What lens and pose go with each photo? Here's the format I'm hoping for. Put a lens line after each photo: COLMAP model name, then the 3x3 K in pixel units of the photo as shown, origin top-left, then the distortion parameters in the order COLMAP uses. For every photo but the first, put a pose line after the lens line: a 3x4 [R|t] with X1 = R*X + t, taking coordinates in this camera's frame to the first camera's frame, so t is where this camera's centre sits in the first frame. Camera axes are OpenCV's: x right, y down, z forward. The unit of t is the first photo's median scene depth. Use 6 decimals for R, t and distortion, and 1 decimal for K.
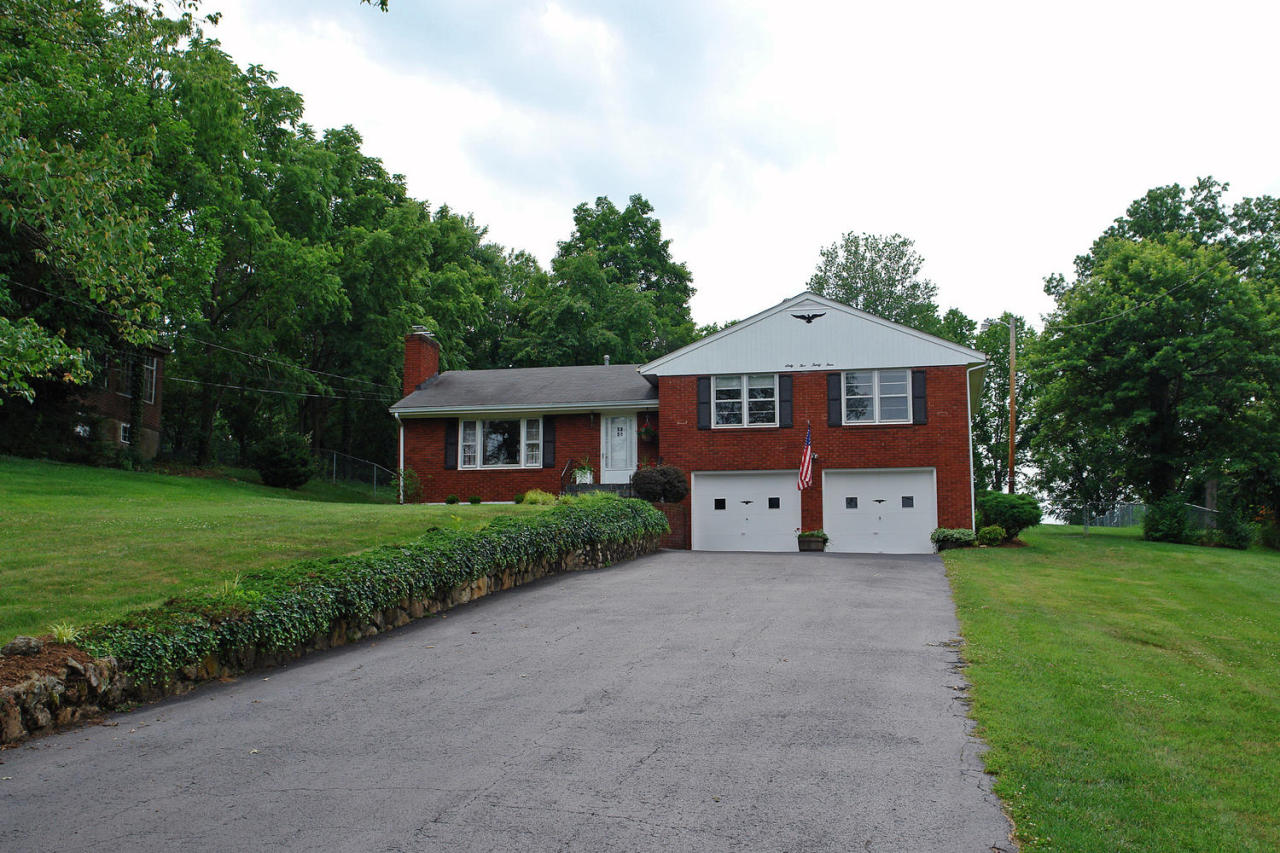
lens RADIAL K [[1065.2, 0, 640.6], [0, 1065.2, 466.1], [0, 0, 1]] dist [0.002802, 0.003621]
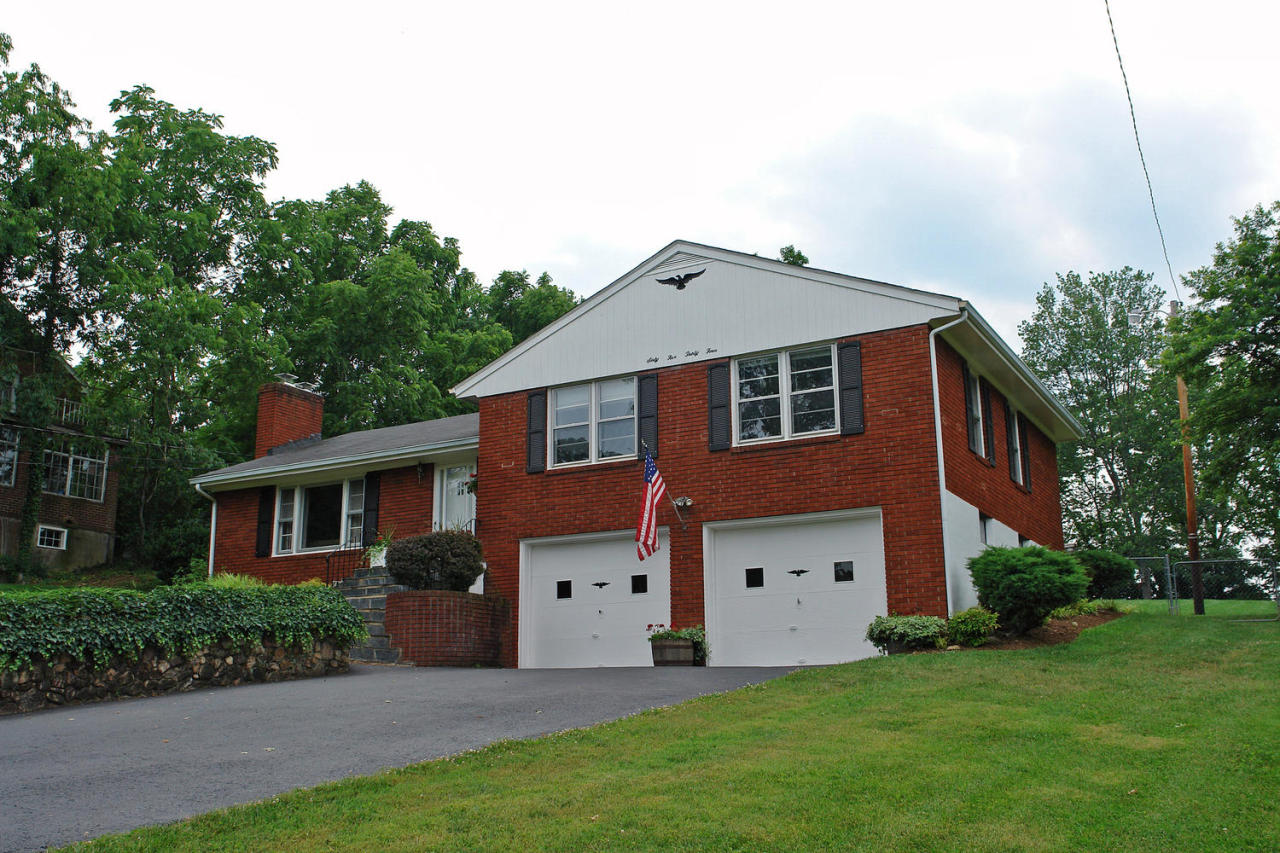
lens RADIAL K [[1065.2, 0, 640.6], [0, 1065.2, 466.1], [0, 0, 1]] dist [0.002802, 0.003621]
pose [[0.966062, -0.069542, -0.248773, 0.280639], [0.045997, 0.994000, -0.099243, 0.027983], [0.254182, 0.084432, 0.963464, 0.405219]]
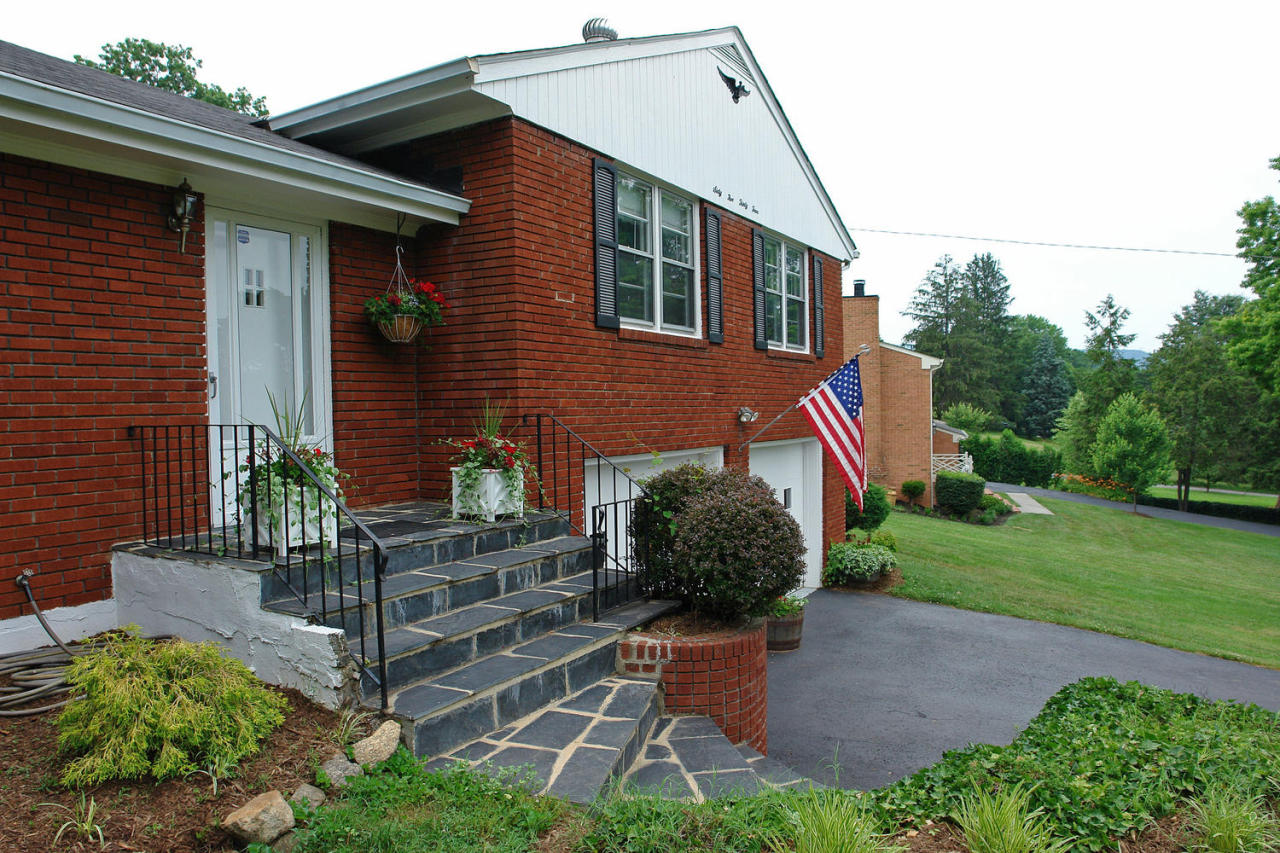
lens RADIAL K [[882.2, 0, 635.9], [0, 882.2, 425.4], [0, 0, 1]] dist [-0.092879, 0.054432]
pose [[0.291034, -0.033918, 0.956111, -0.192418], [-0.101508, 0.992636, 0.066112, -0.023744], [-0.951312, -0.116293, 0.285448, 0.917783]]
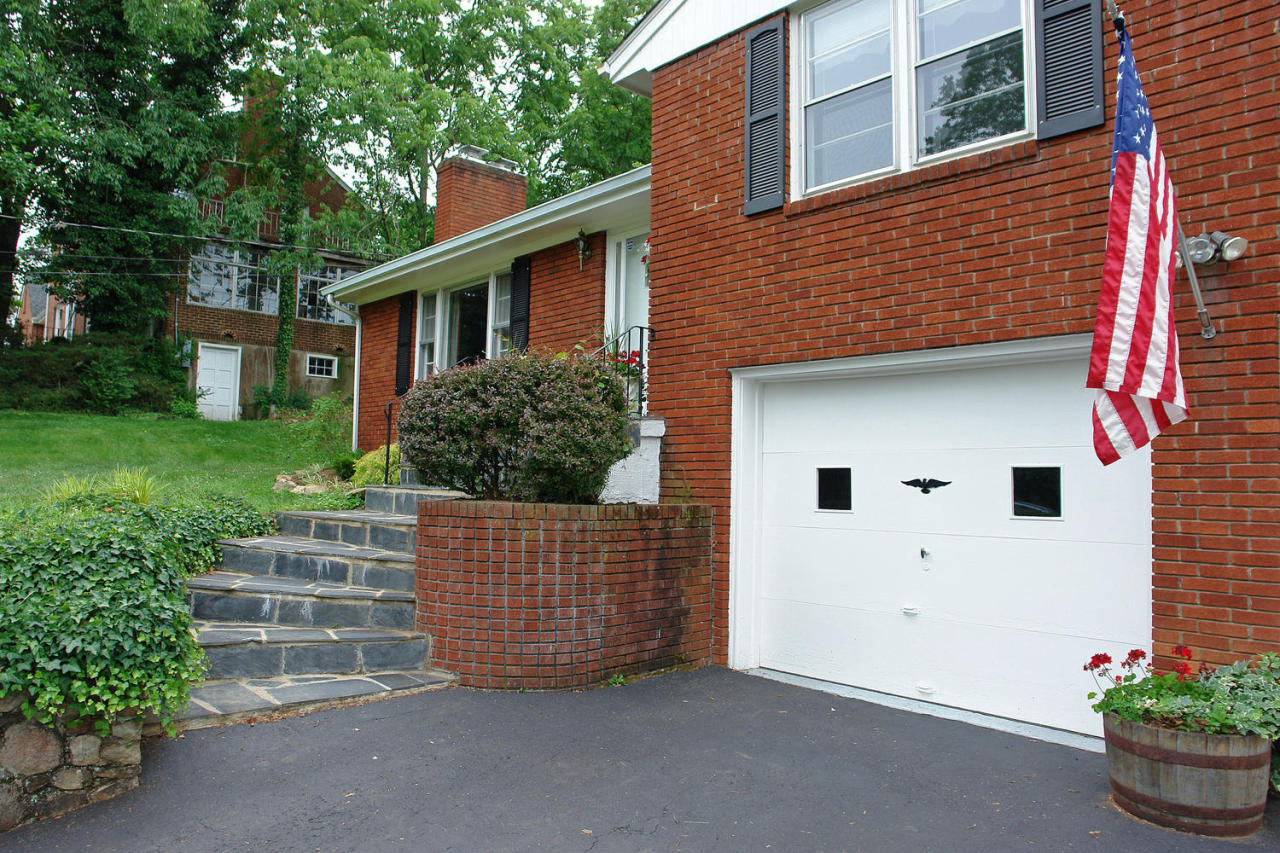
lens RADIAL K [[882.2, 0, 635.9], [0, 882.2, 425.4], [0, 0, 1]] dist [-0.092879, 0.054432]
pose [[0.829482, -0.025338, -0.557958, 0.156415], [0.051588, 0.998176, 0.031365, 0.010900], [0.556146, -0.054801, 0.829276, 0.799545]]
